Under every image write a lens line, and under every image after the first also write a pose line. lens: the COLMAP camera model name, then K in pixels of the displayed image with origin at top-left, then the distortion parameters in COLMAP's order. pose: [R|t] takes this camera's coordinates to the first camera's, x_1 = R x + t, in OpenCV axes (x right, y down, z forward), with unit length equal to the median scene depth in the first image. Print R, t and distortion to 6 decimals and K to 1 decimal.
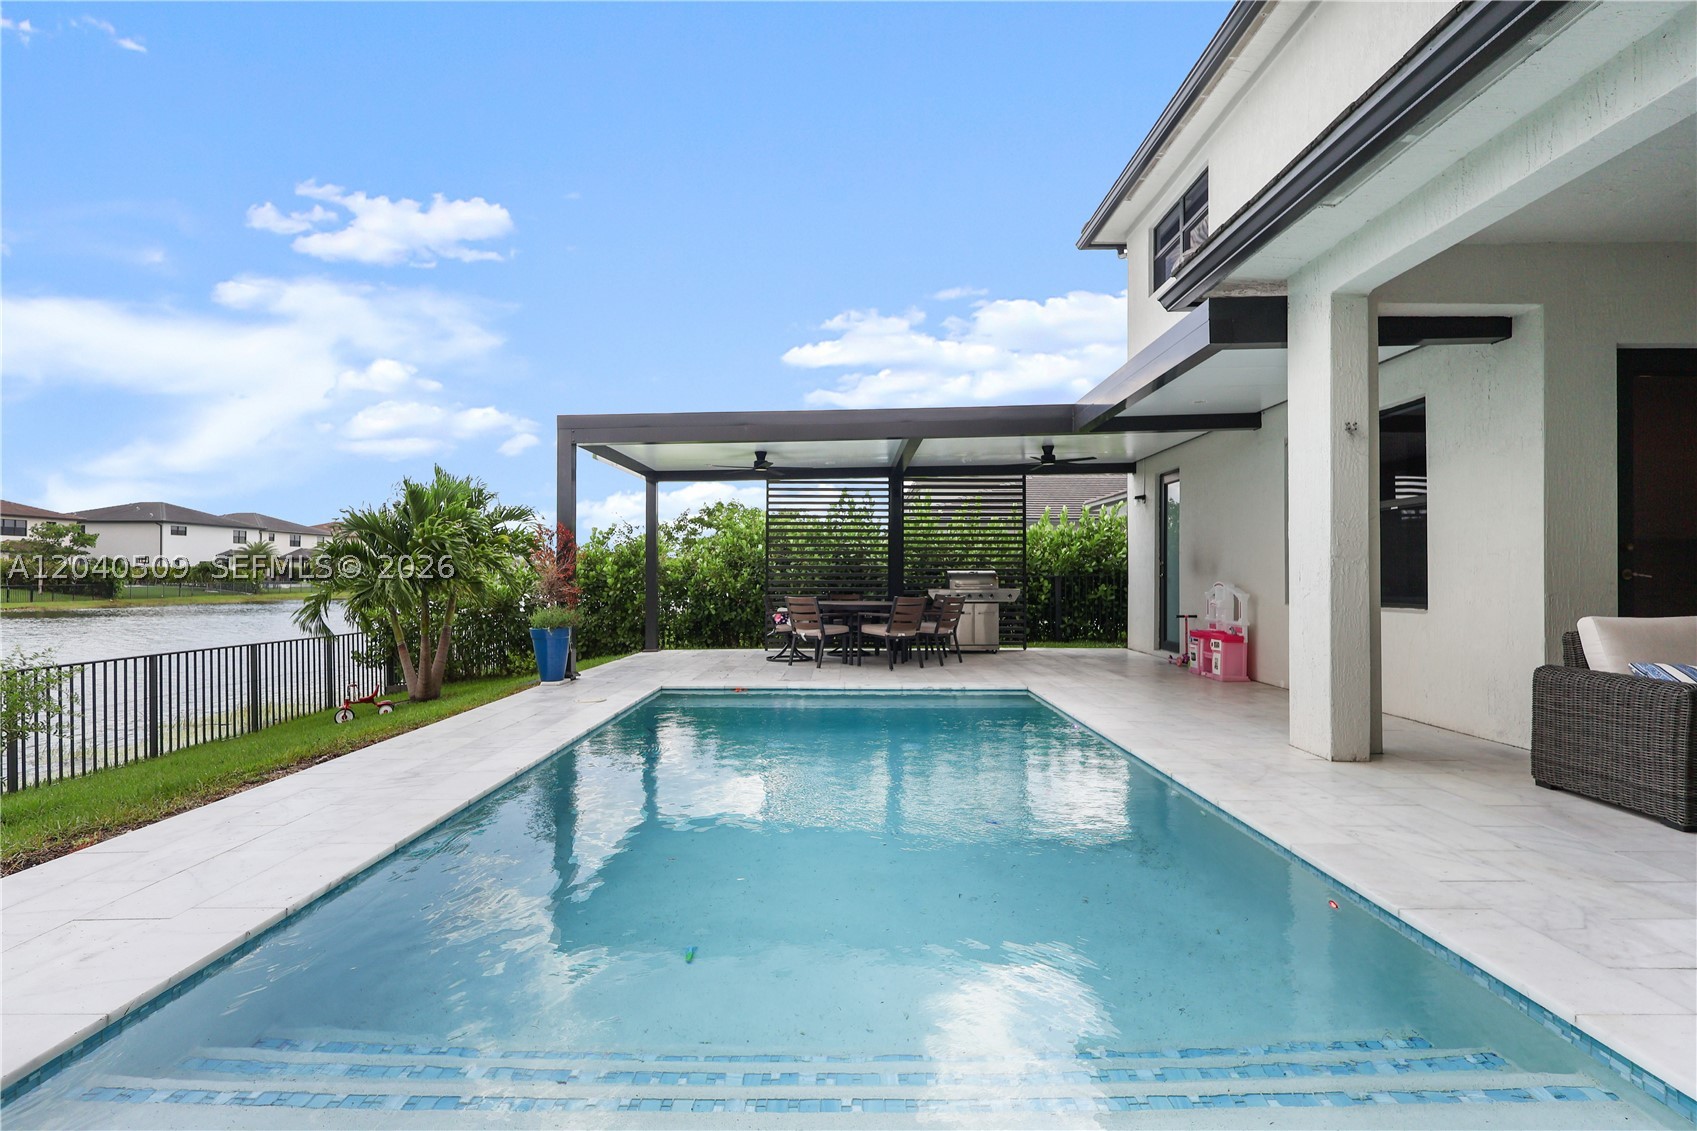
lens RADIAL K [[784.1, 0, 848.5], [0, 784.1, 565.5], [0, 0, 1]] dist [-0.001105, 0.000160]
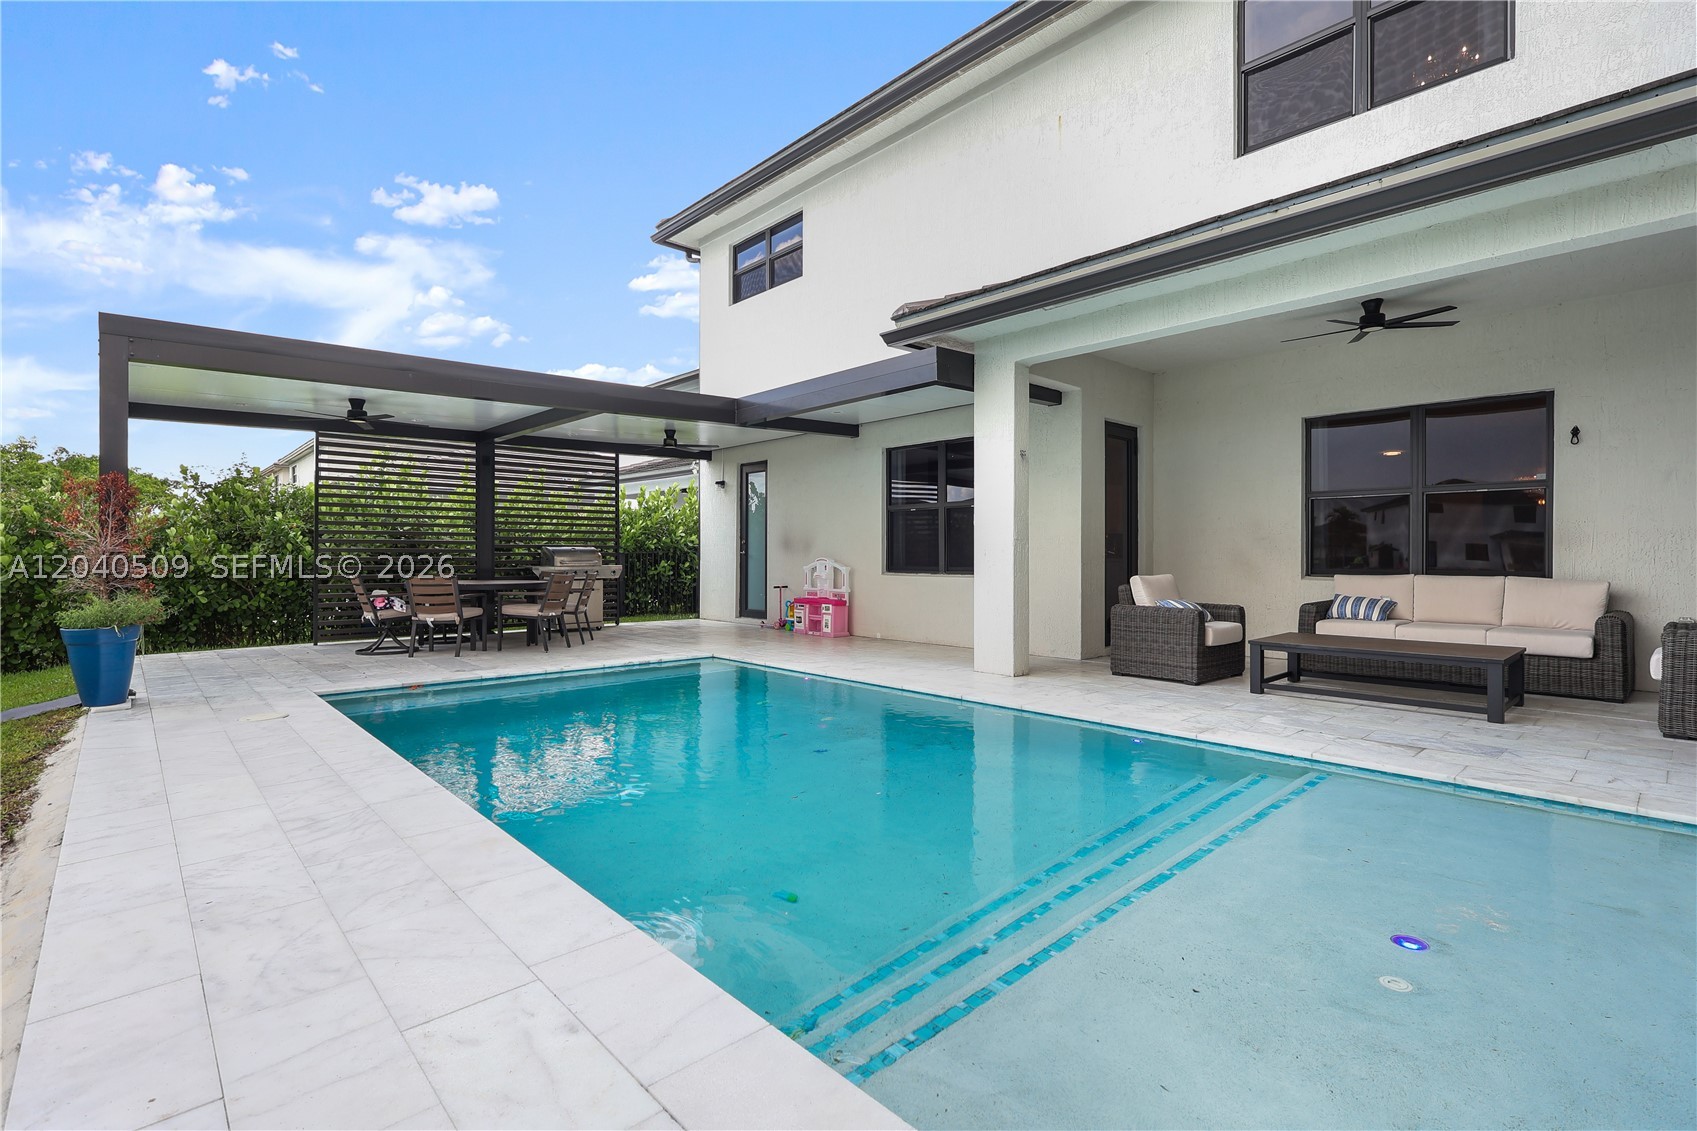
lens RADIAL K [[794.6, 0, 846.7], [0, 794.6, 549.4], [0, 0, 1]] dist [0.000180, 0.000150]
pose [[0.739002, 0.005876, 0.673678, -0.307579], [-0.010363, 0.999943, 0.002646, 0.003706], [-0.673624, -0.008937, 0.739021, 0.046544]]
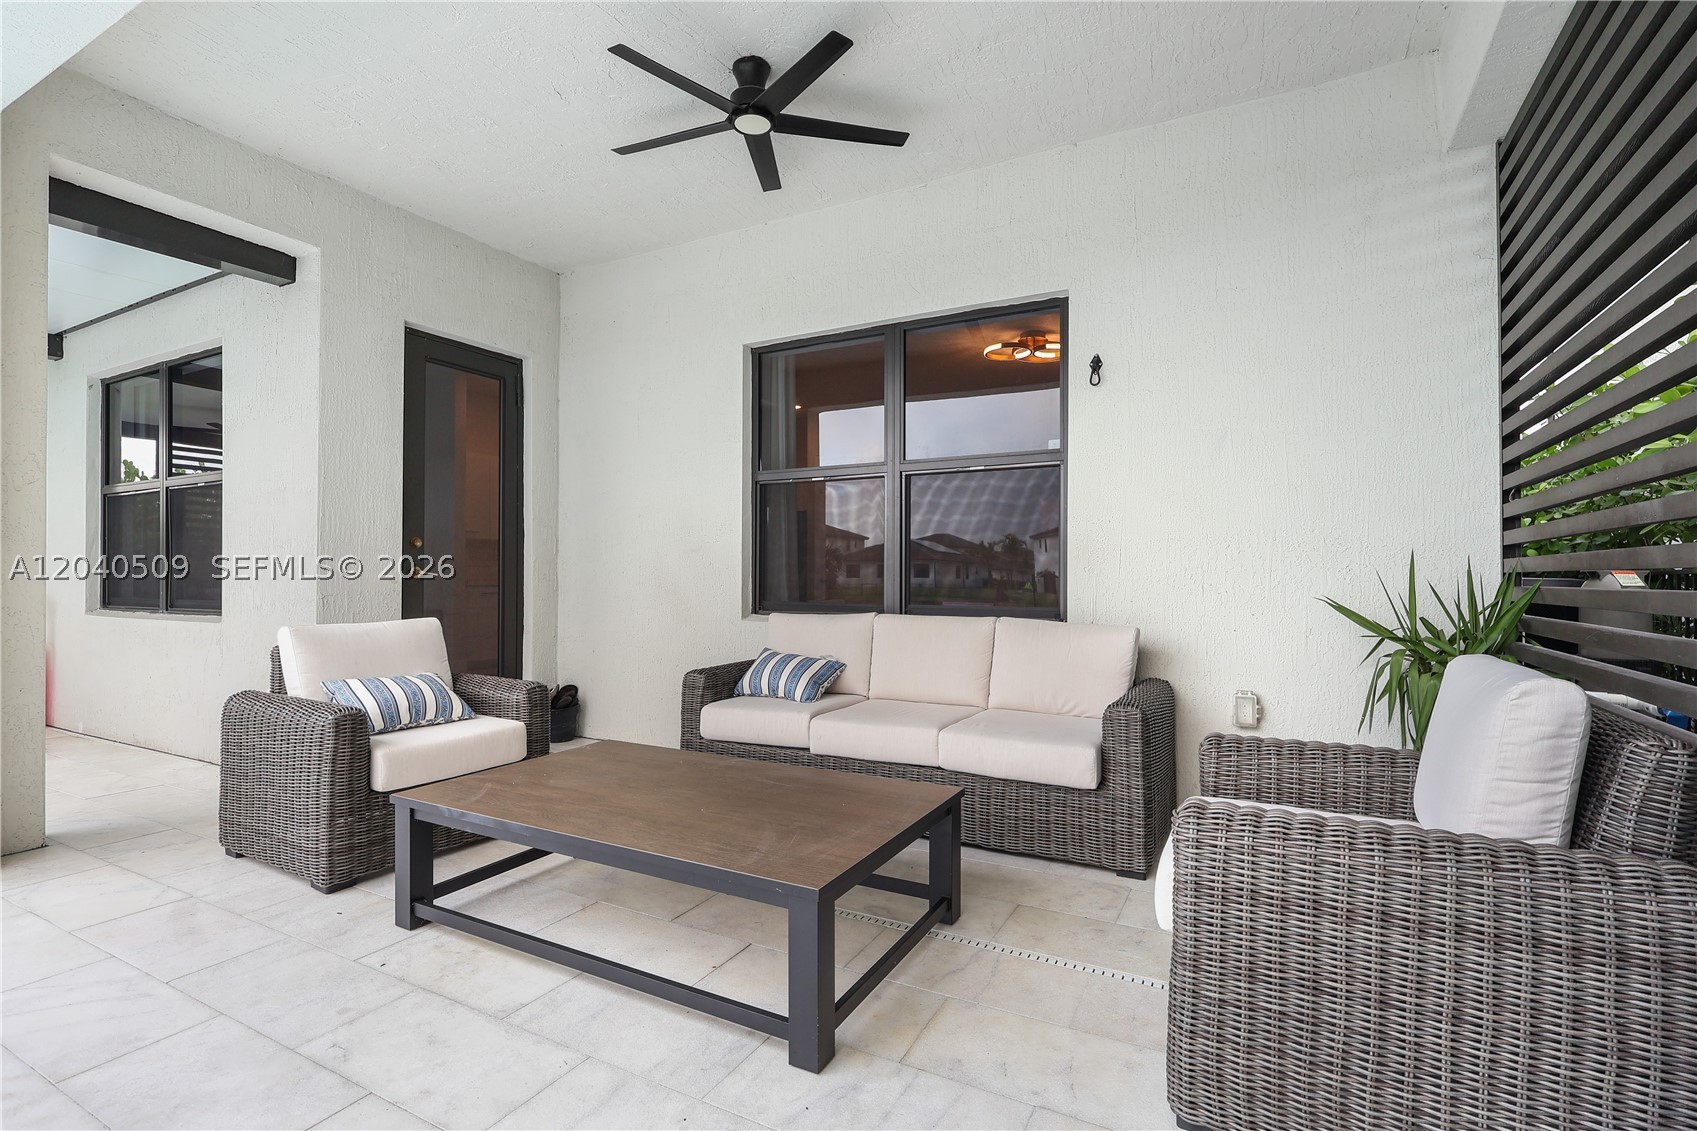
lens RADIAL K [[778.8, 0, 859.0], [0, 778.8, 566.4], [0, 0, 1]] dist [-0.000964, 0.000424]
pose [[0.464148, 0.013116, 0.885660, 0.214778], [-0.010327, 0.999903, -0.009396, 0.003011], [-0.885697, -0.004784, 0.464238, 0.054652]]
